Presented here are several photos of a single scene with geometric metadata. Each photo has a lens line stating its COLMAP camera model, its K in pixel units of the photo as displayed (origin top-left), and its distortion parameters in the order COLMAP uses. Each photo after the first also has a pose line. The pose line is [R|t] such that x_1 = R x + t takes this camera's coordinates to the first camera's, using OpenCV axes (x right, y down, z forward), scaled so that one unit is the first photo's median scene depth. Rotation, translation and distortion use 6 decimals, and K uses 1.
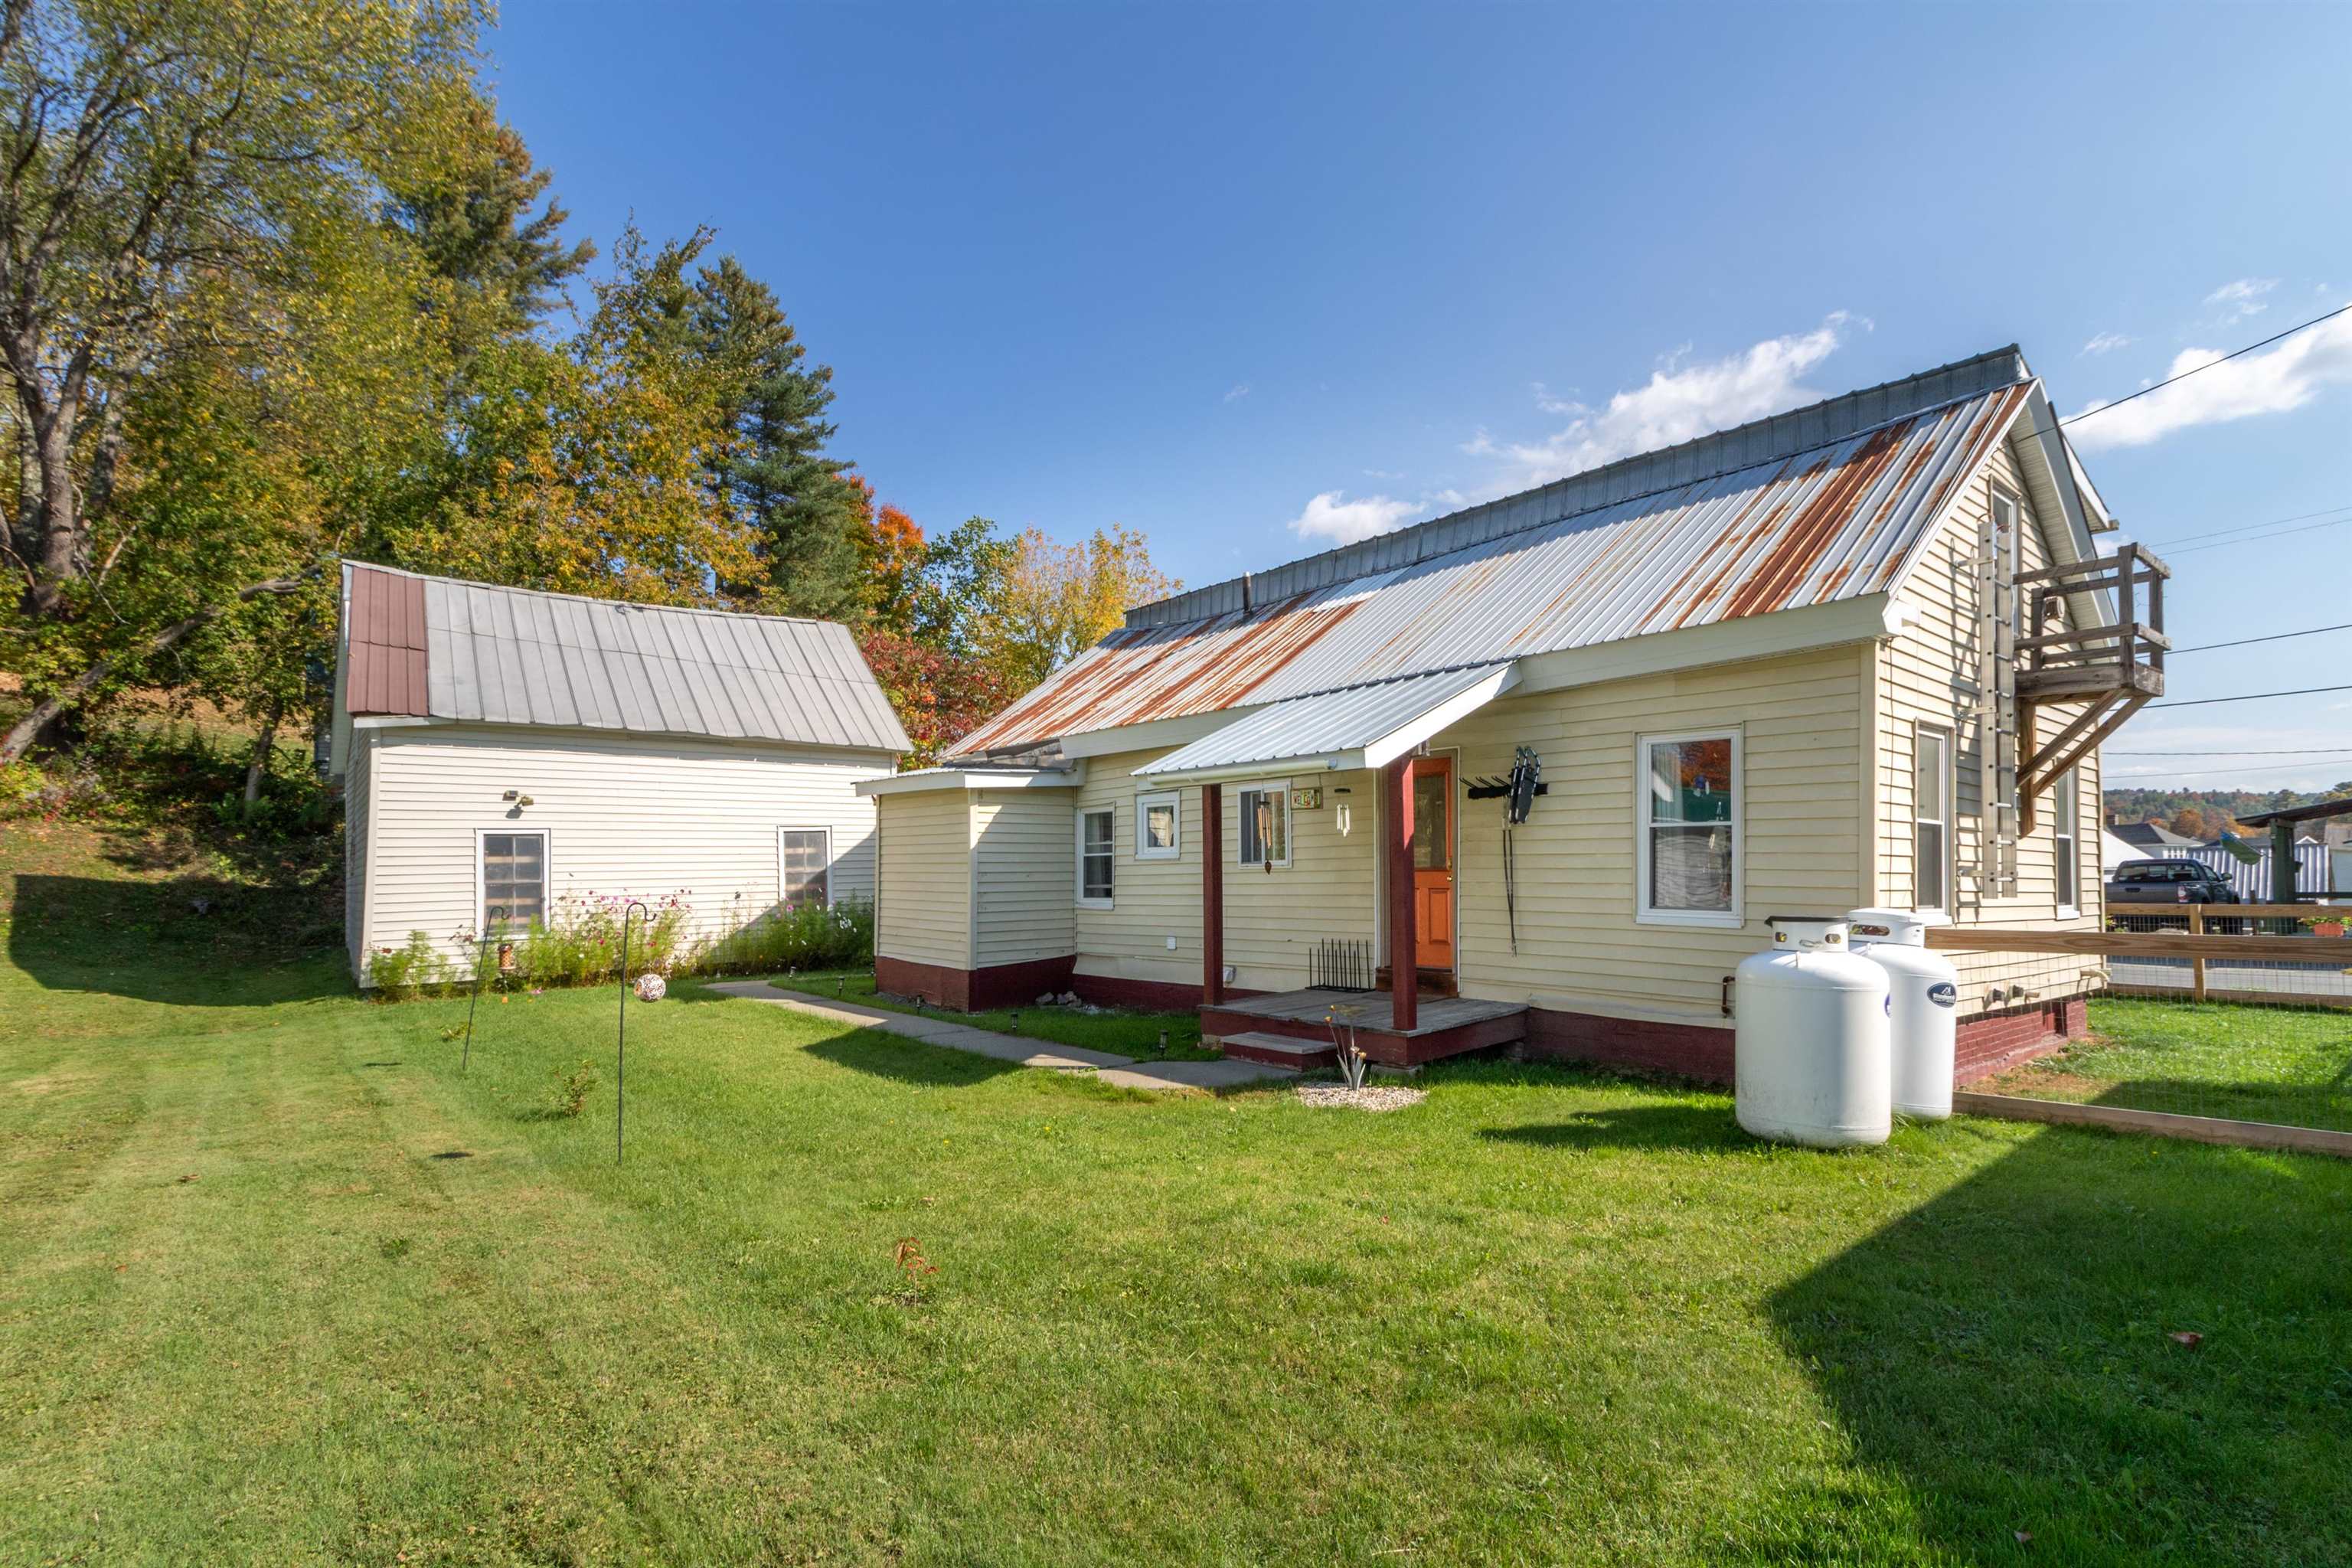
lens RADIAL K [[1126.1, 0, 1180.5], [0, 1126.1, 844.8], [0, 0, 1]] dist [0.002794, 0.000370]
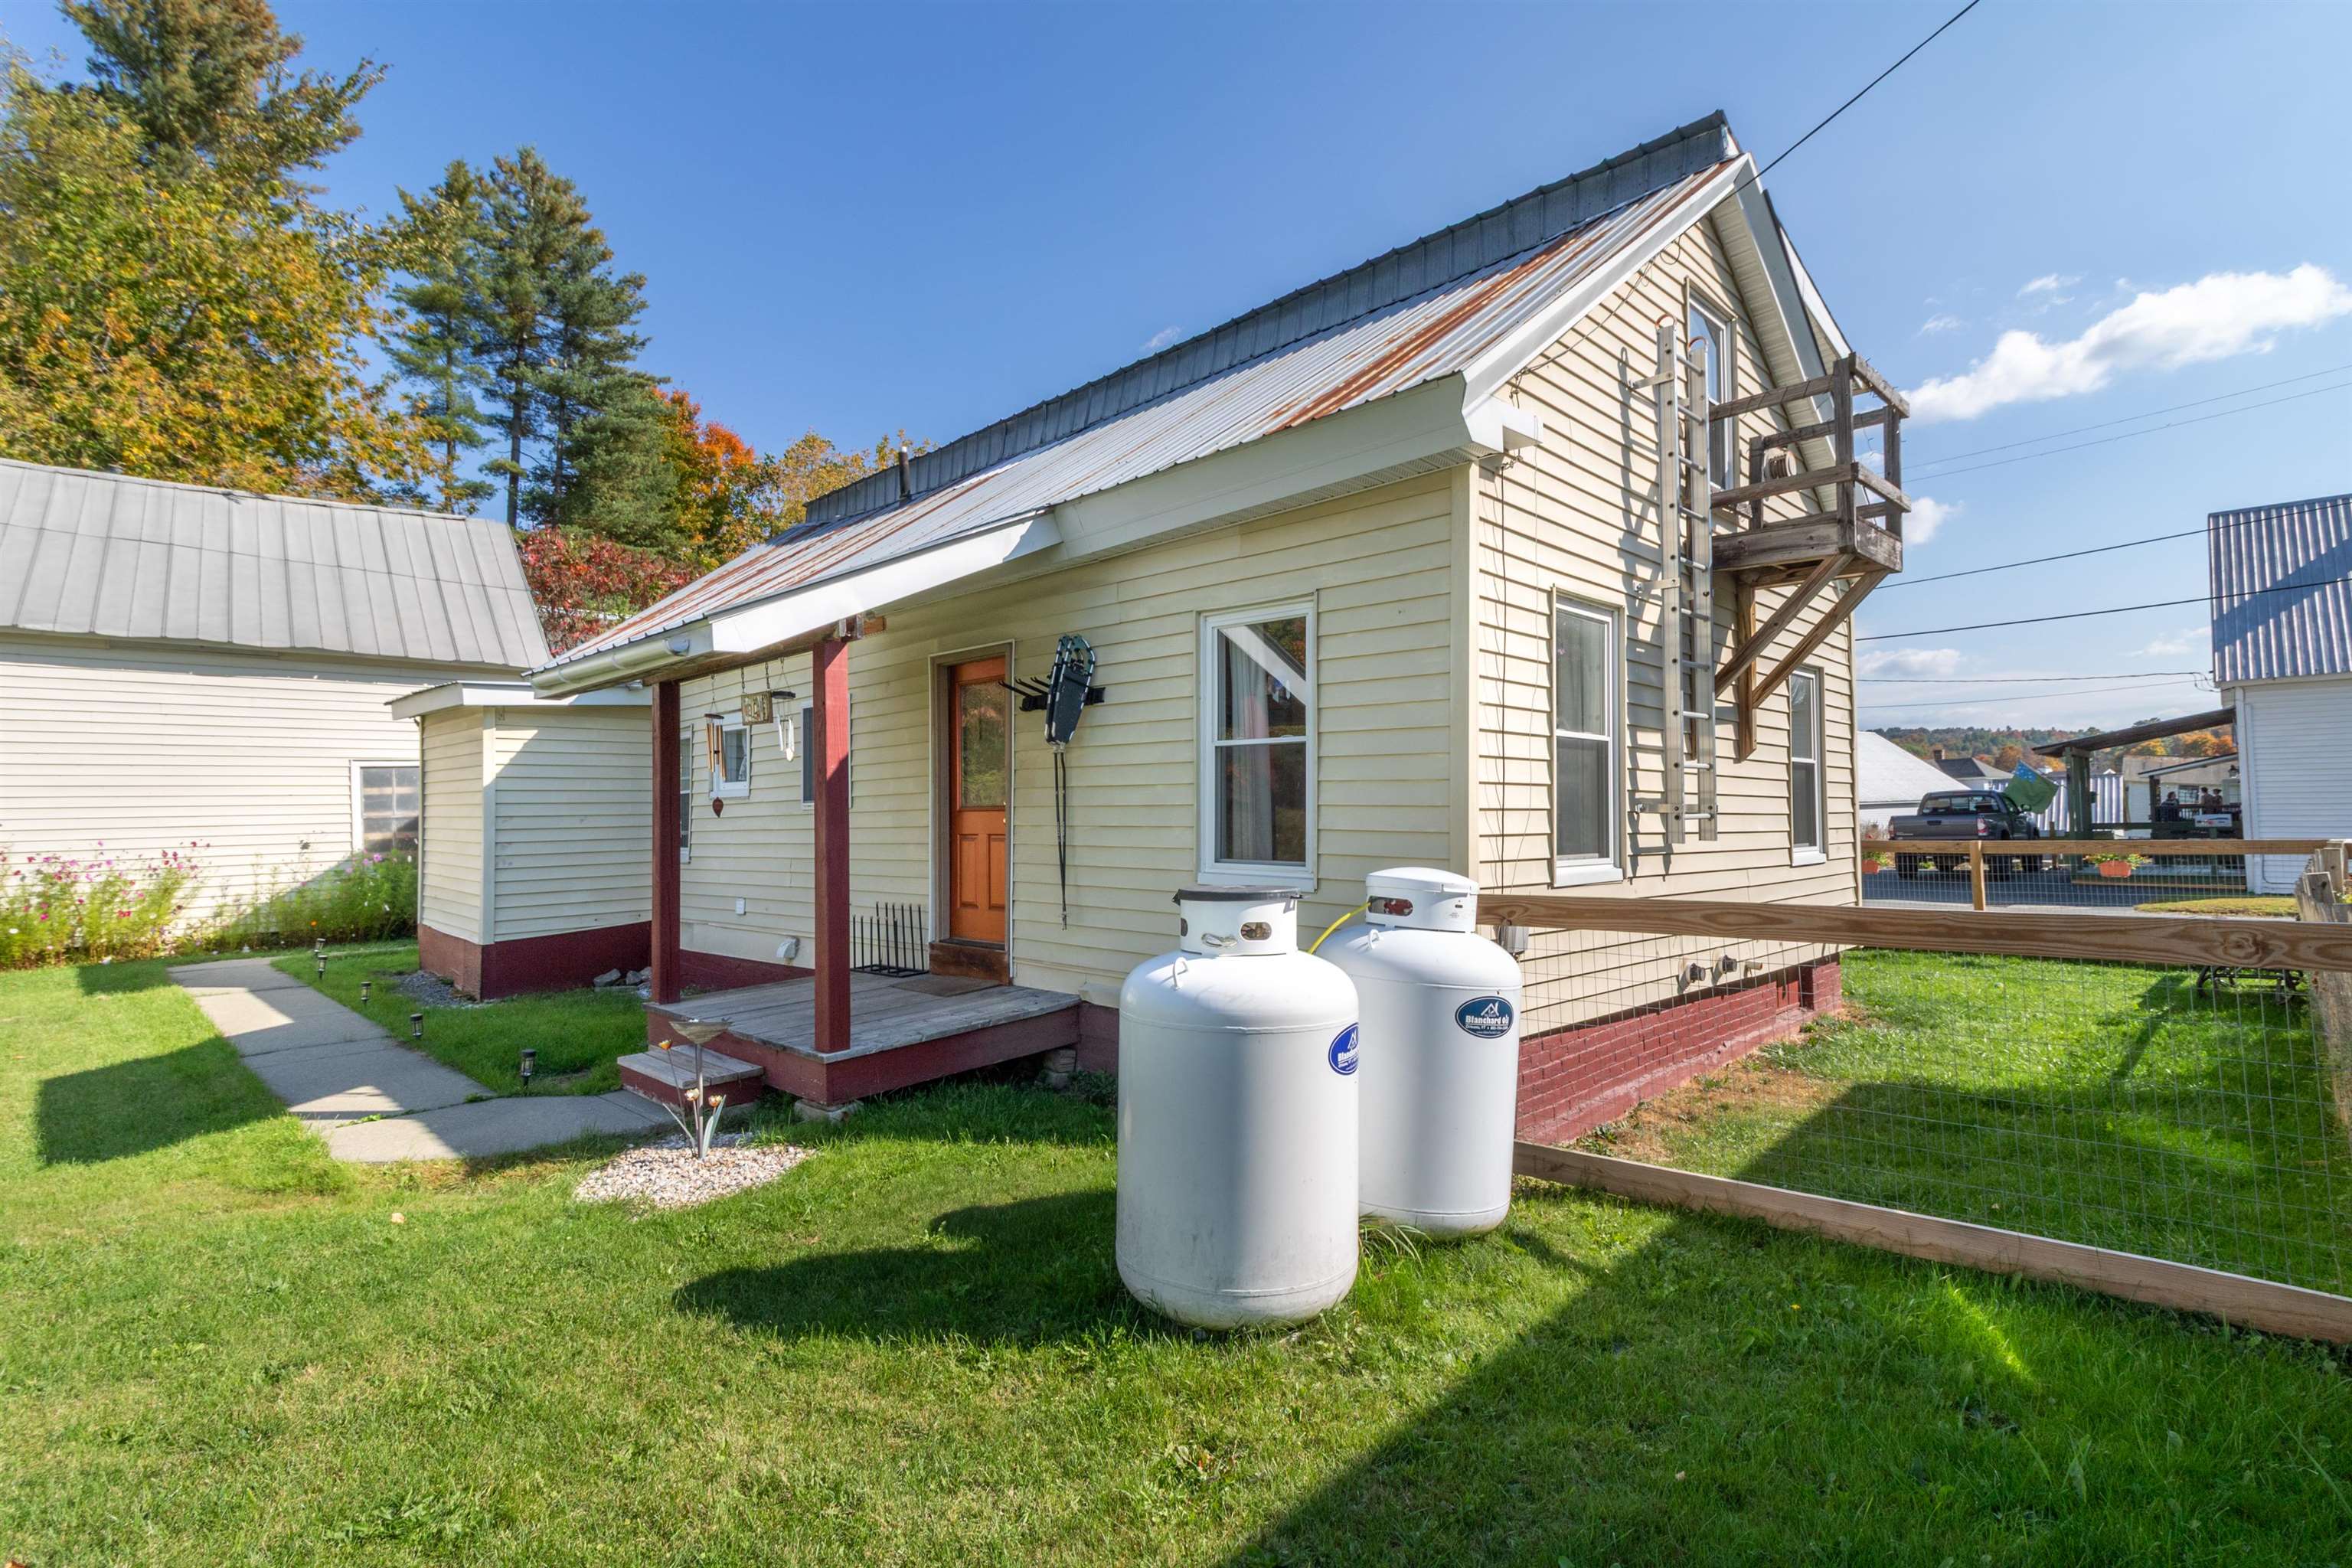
lens RADIAL K [[1114.9, 0, 1183.6], [0, 1114.9, 777.6], [0, 0, 1]] dist [0.001843, 0.001462]
pose [[0.995829, -0.005514, 0.091076, 0.300192], [0.006030, 0.999967, -0.005390, 0.006750], [-0.091043, 0.005916, 0.995829, 0.279046]]
